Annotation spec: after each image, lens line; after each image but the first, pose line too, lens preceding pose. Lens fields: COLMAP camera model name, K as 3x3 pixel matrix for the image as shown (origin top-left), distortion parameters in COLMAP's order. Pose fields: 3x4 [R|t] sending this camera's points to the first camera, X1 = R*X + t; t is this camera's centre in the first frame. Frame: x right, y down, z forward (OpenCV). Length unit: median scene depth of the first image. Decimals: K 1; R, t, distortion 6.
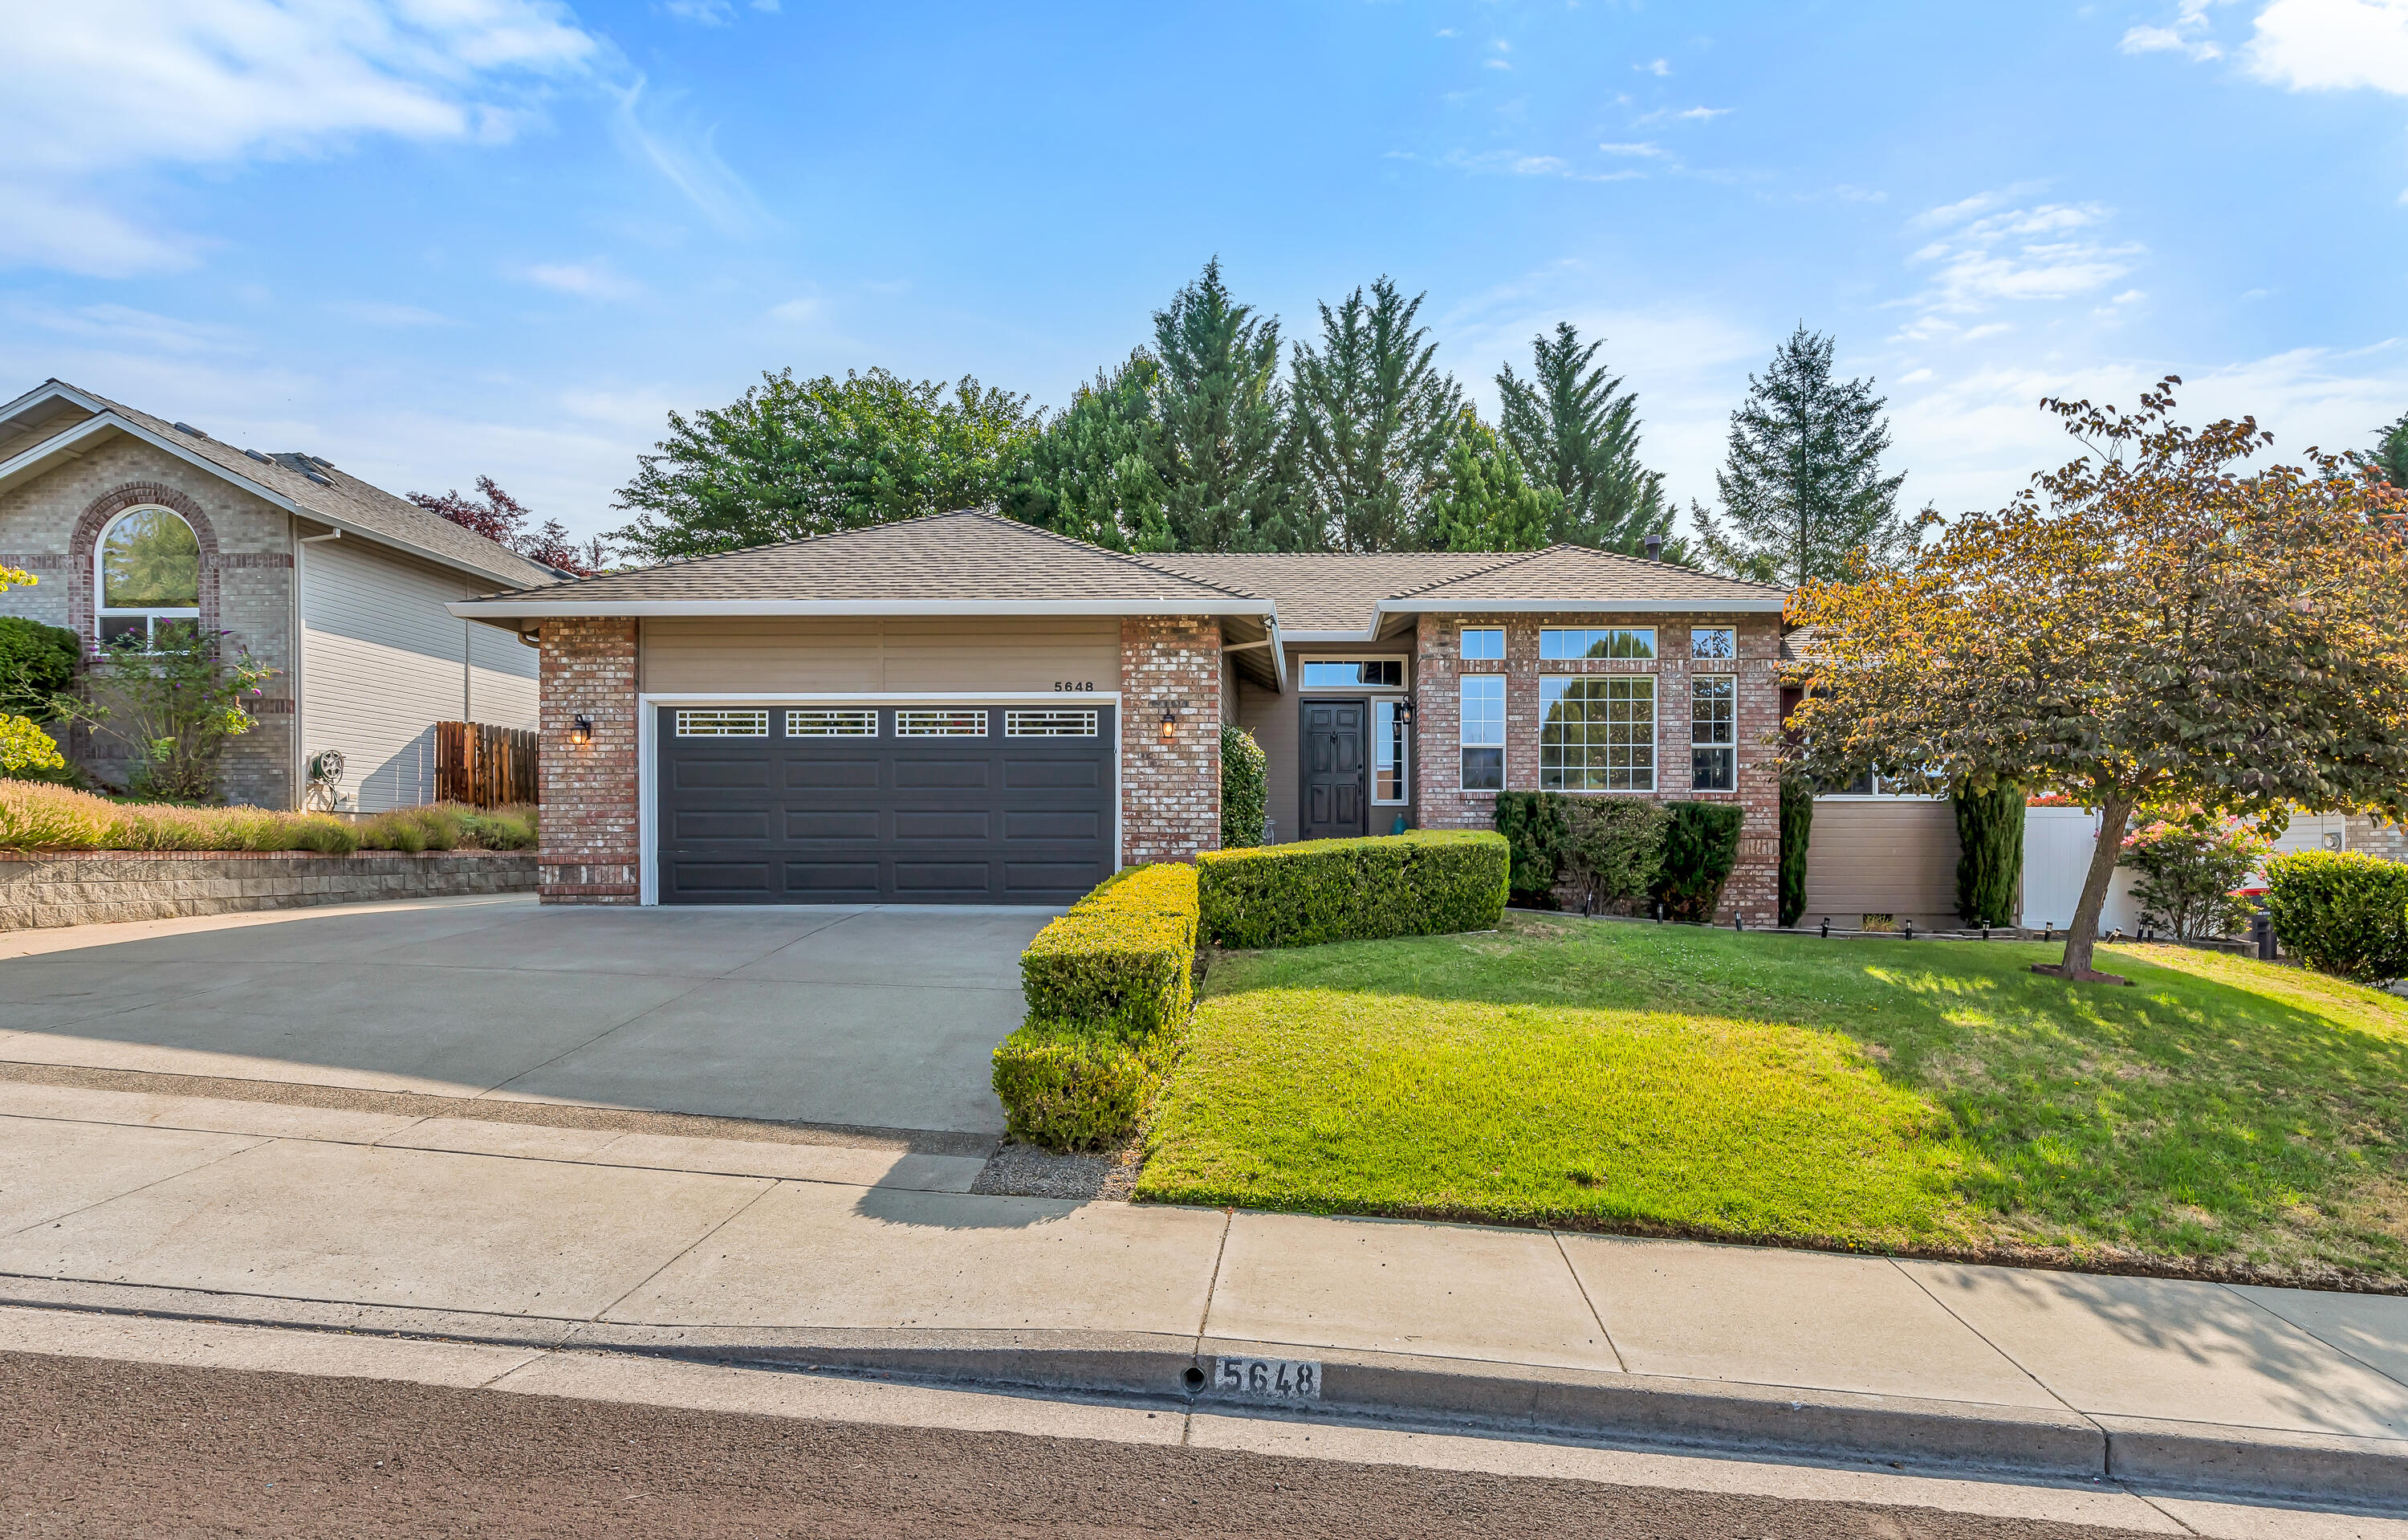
lens RADIAL K [[1228.4, 0, 1333.8], [0, 1228.4, 896.1], [0, 0, 1]] dist [0.008038, 0.000307]
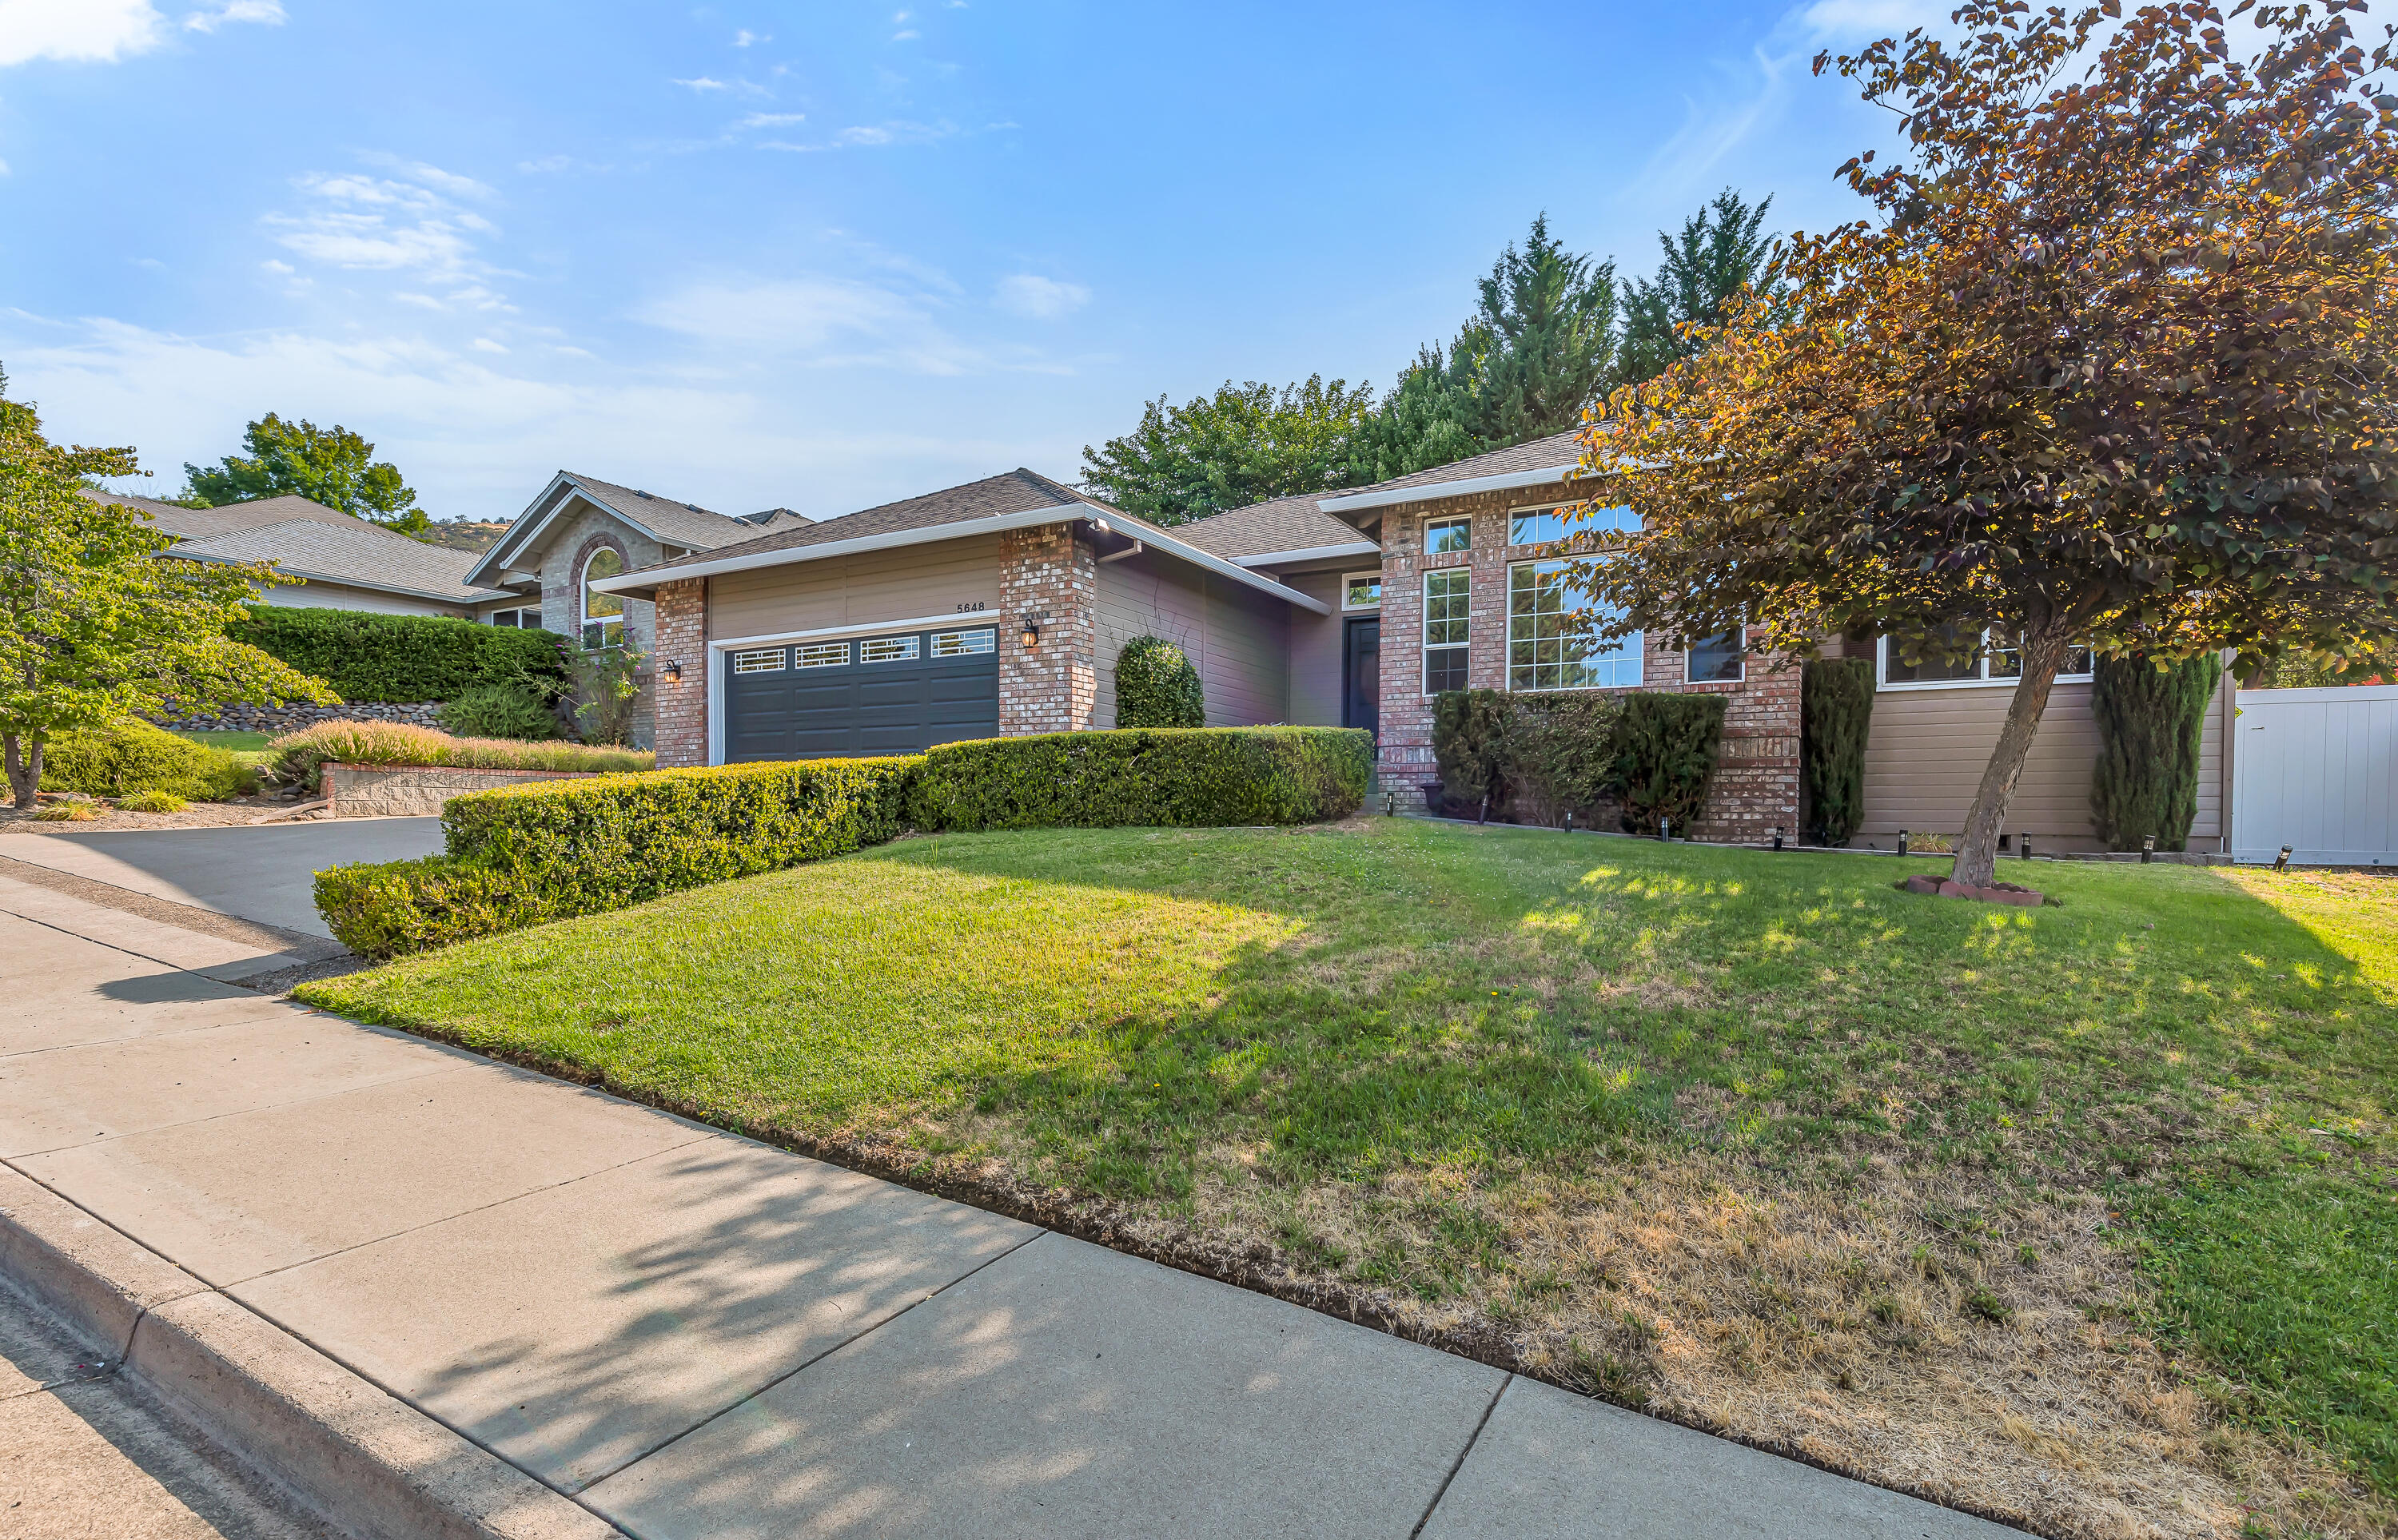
lens RADIAL K [[1120.6, 0, 1265.4], [0, 1120.6, 874.2], [0, 0, 1]] dist [0.008038, 0.000100]
pose [[0.885895, 0.024939, -0.463216, 0.420025], [-0.017730, 0.999645, 0.019911, 0.037794], [0.463547, -0.009426, 0.886022, 0.191470]]
